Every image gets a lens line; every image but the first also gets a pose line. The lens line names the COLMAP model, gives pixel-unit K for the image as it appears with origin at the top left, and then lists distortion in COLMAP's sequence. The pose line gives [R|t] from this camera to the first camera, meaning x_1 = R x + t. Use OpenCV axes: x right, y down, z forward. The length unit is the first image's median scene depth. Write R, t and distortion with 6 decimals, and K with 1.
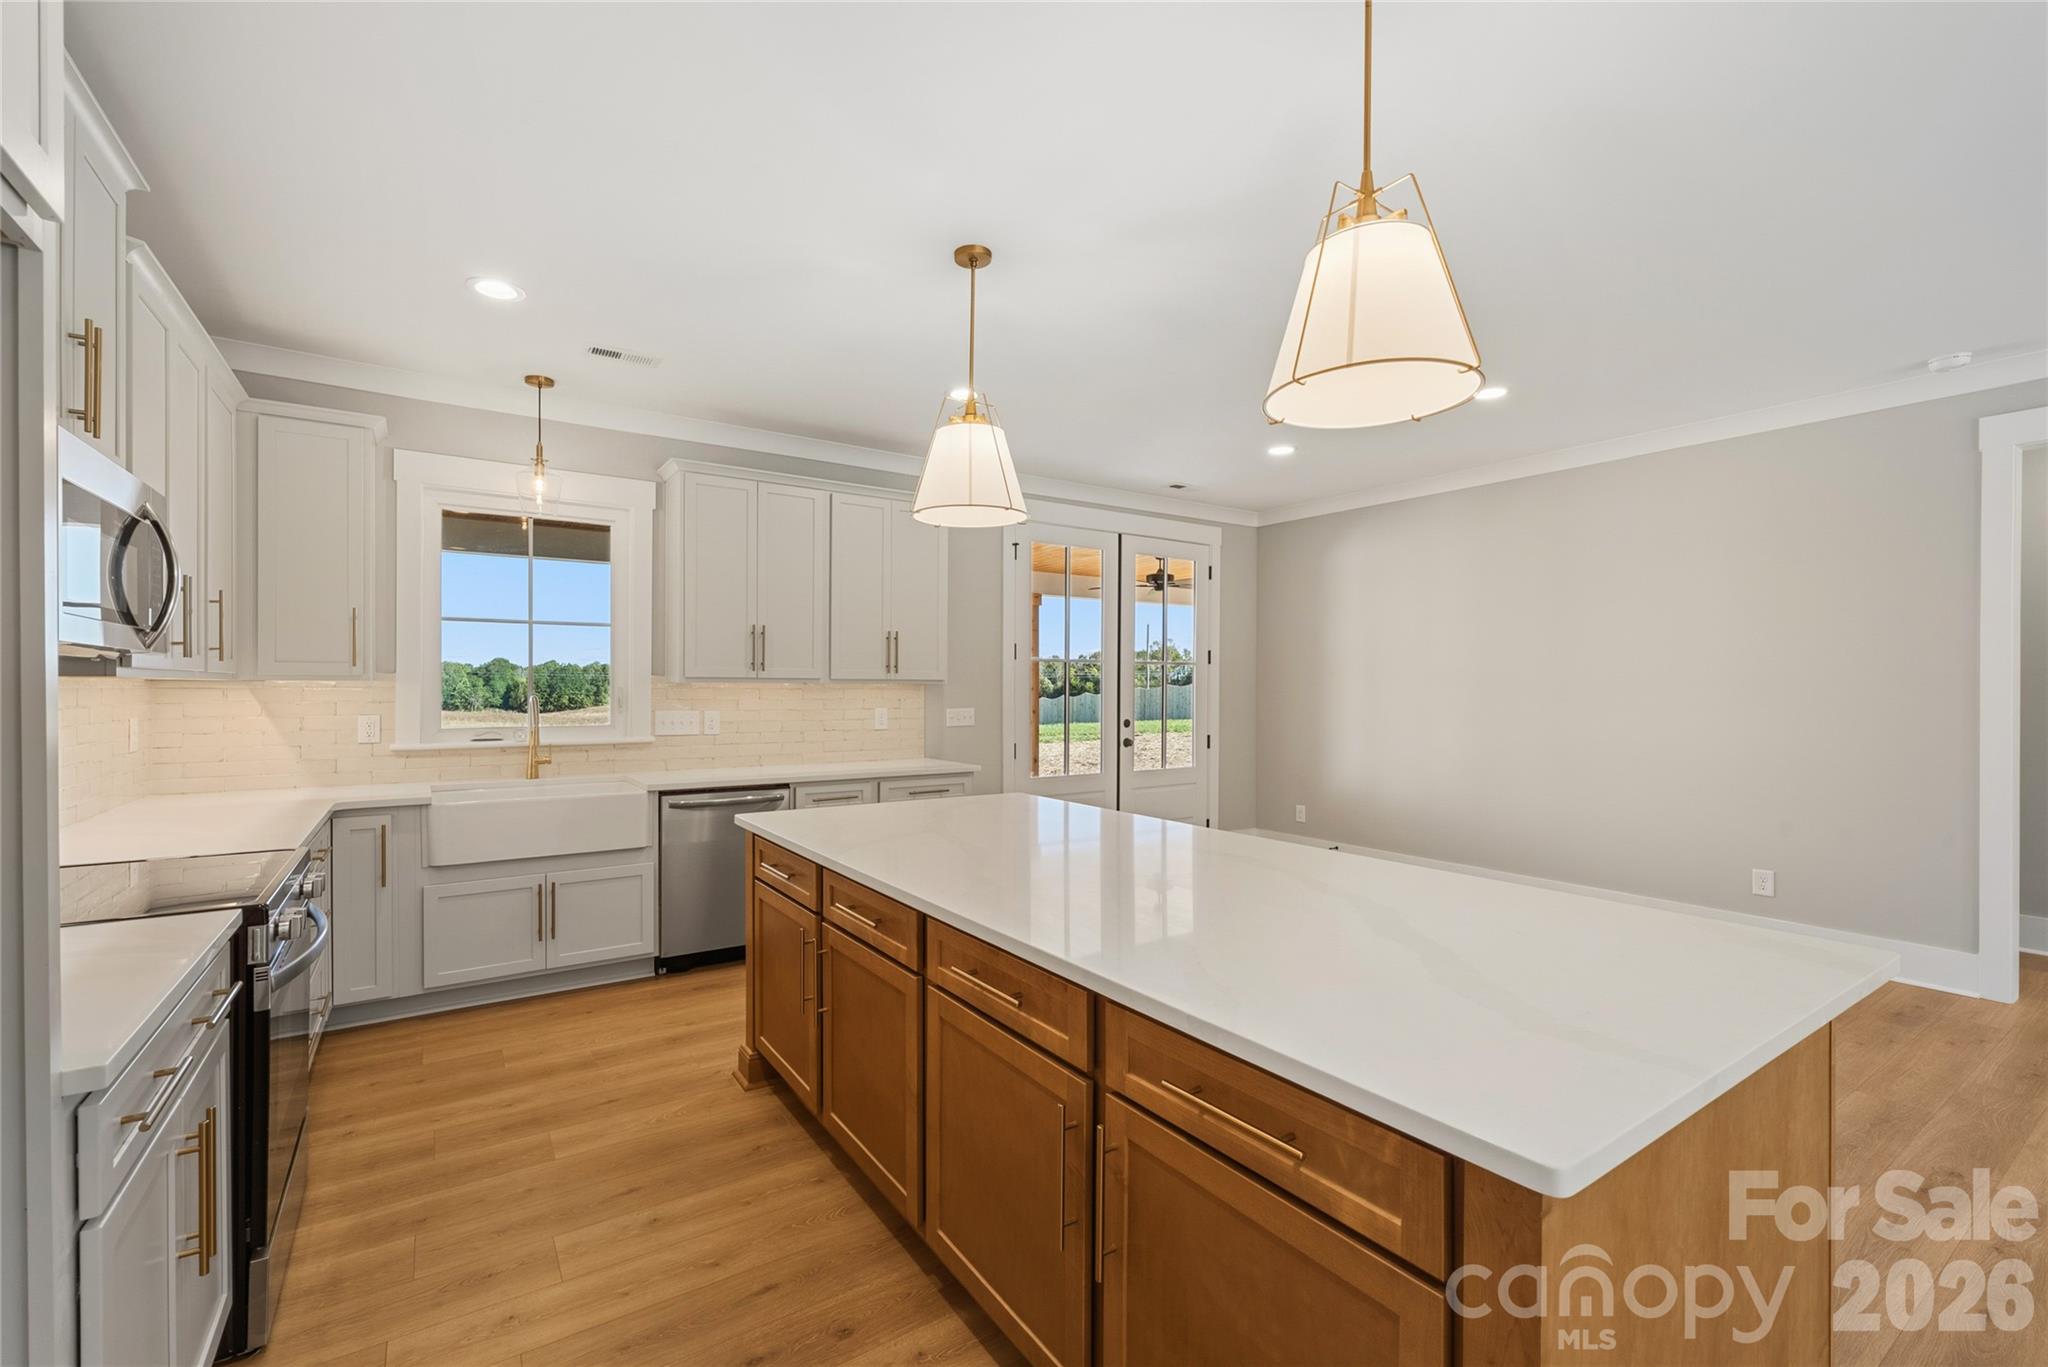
lens RADIAL K [[886.3, 0, 1041.3], [0, 886.3, 684.4], [0, 0, 1]] dist [-0.004405, 0.000521]
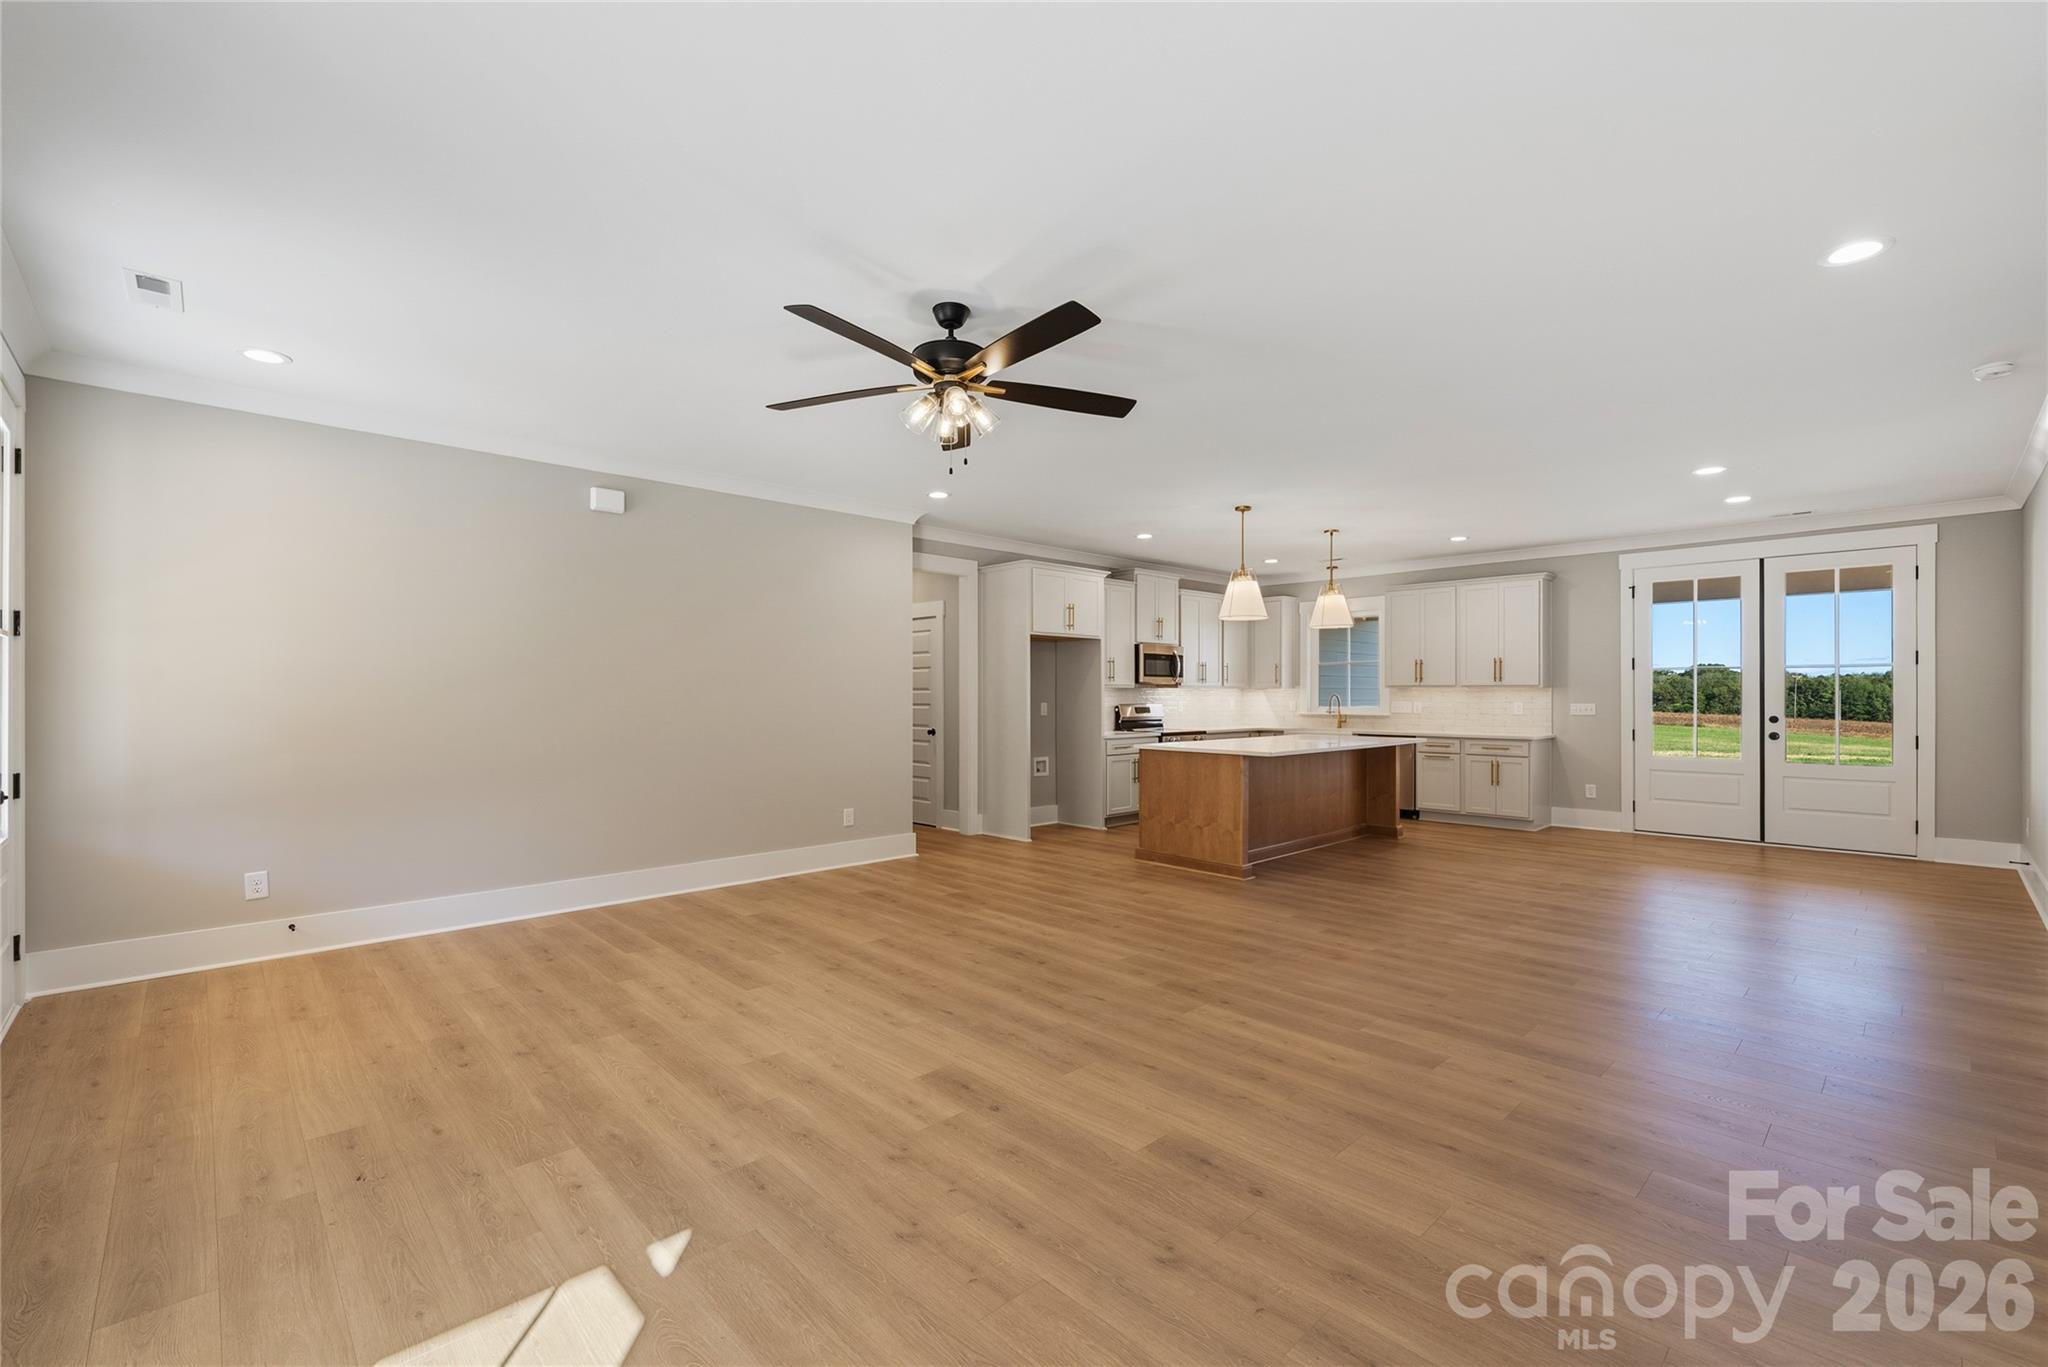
lens RADIAL K [[886.3, 0, 1022.3], [0, 886.3, 683.0], [0, 0, 1]] dist [-0.004405, 0.000521]
pose [[0.156892, -0.013867, -0.987518, 1.682475], [0.001864, 0.999904, -0.013745, 0.014876], [0.987614, 0.000316, 0.156902, -0.239816]]
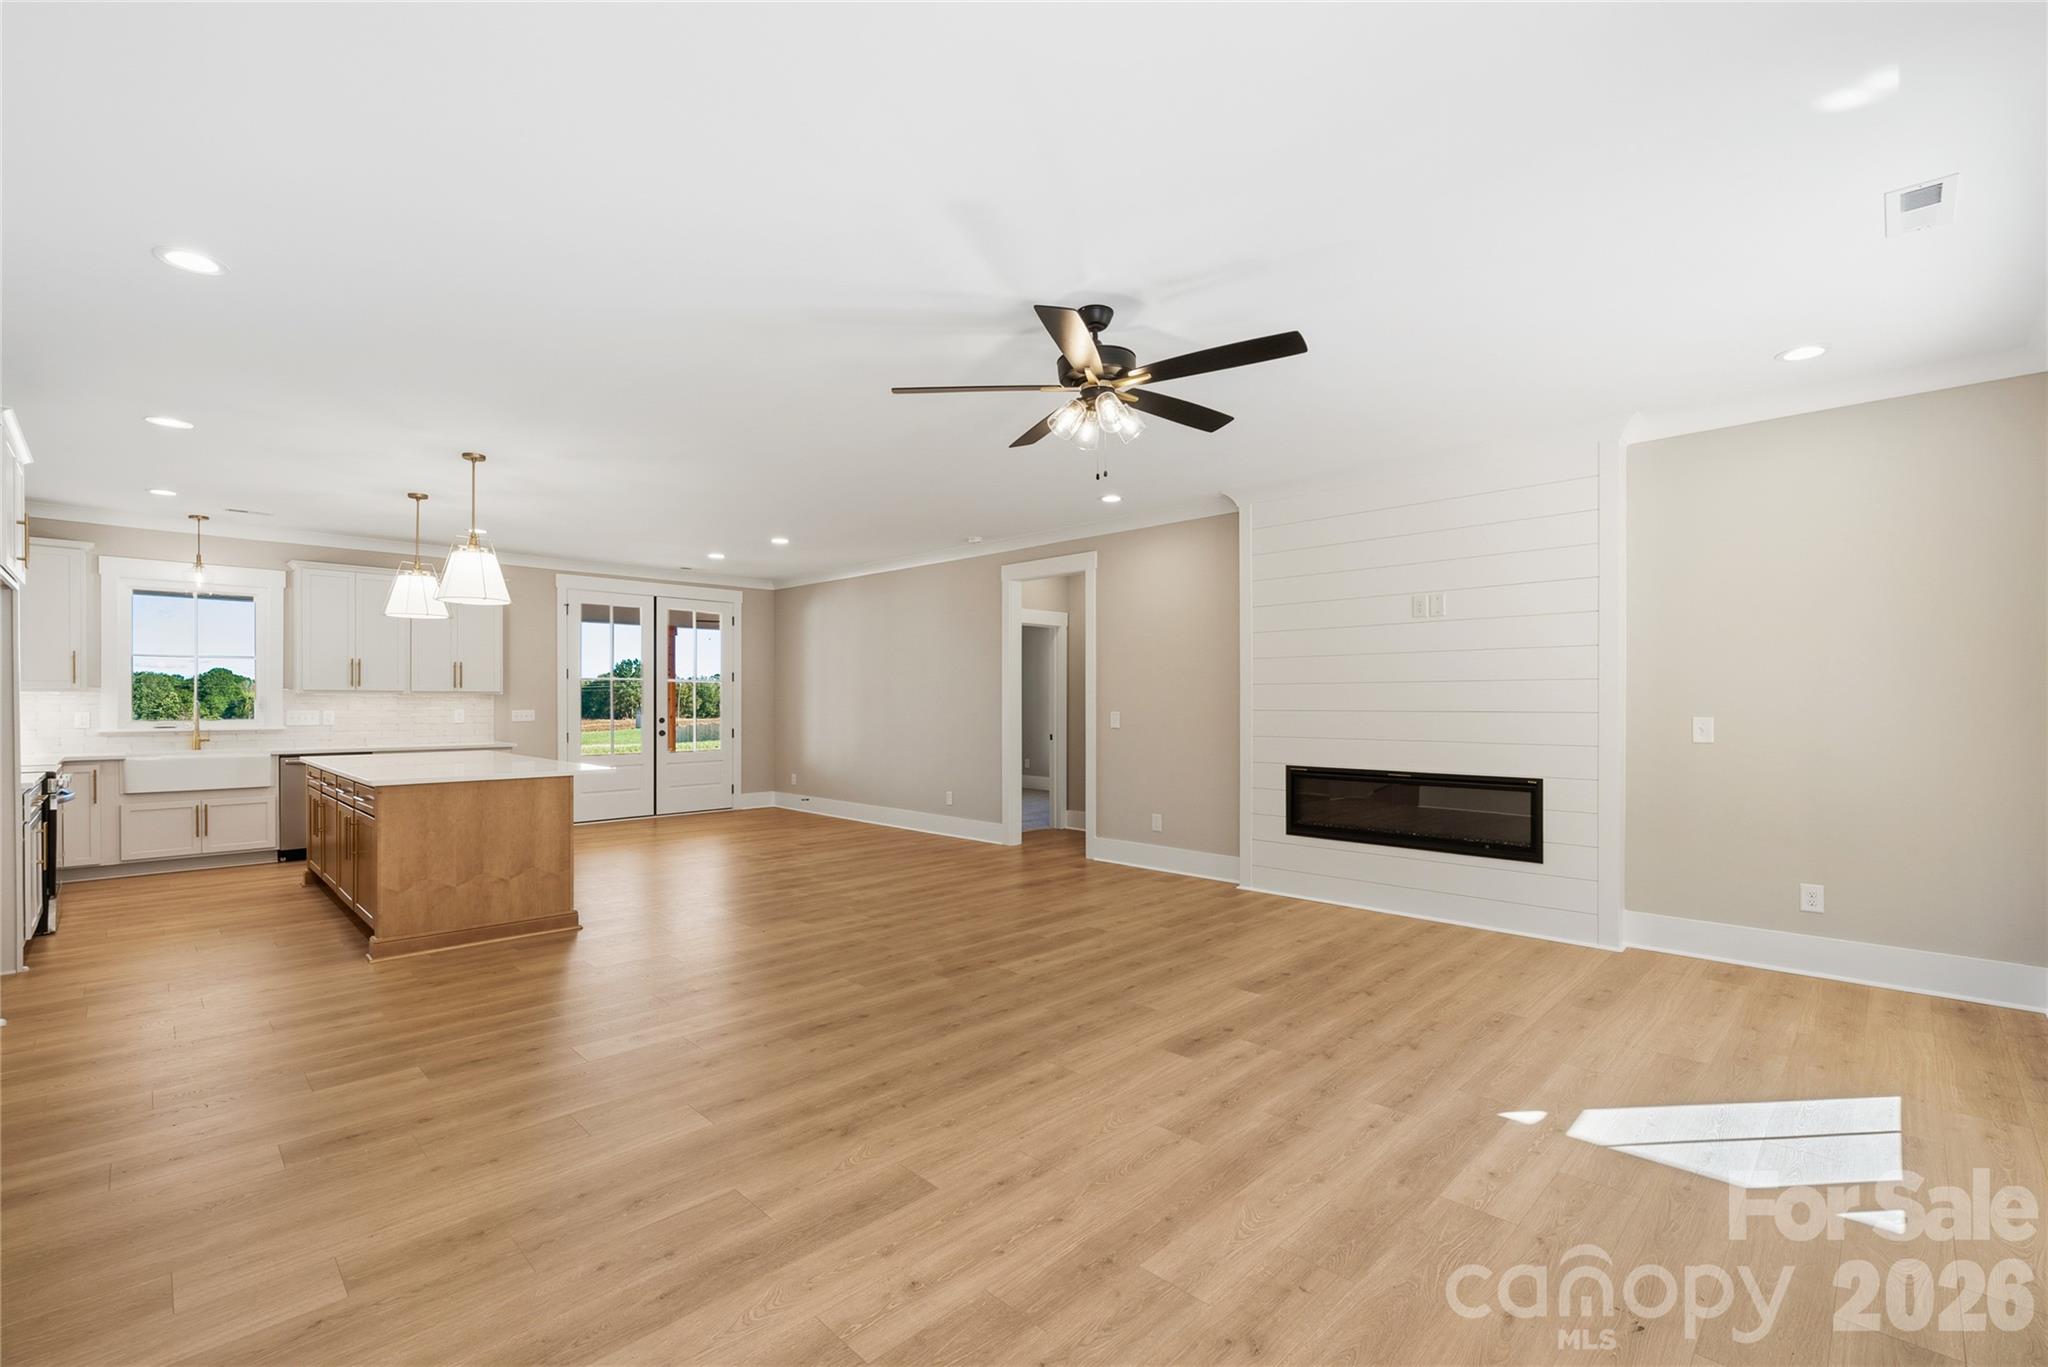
lens RADIAL K [[881.1, 0, 1028.8], [0, 881.1, 702.8], [0, 0, 1]] dist [-0.003023, 0.000942]
pose [[0.981053, -0.001685, 0.193730, 0.655911], [0.000691, 0.999986, 0.005197, 0.008945], [-0.193736, -0.004965, 0.981041, -0.949492]]
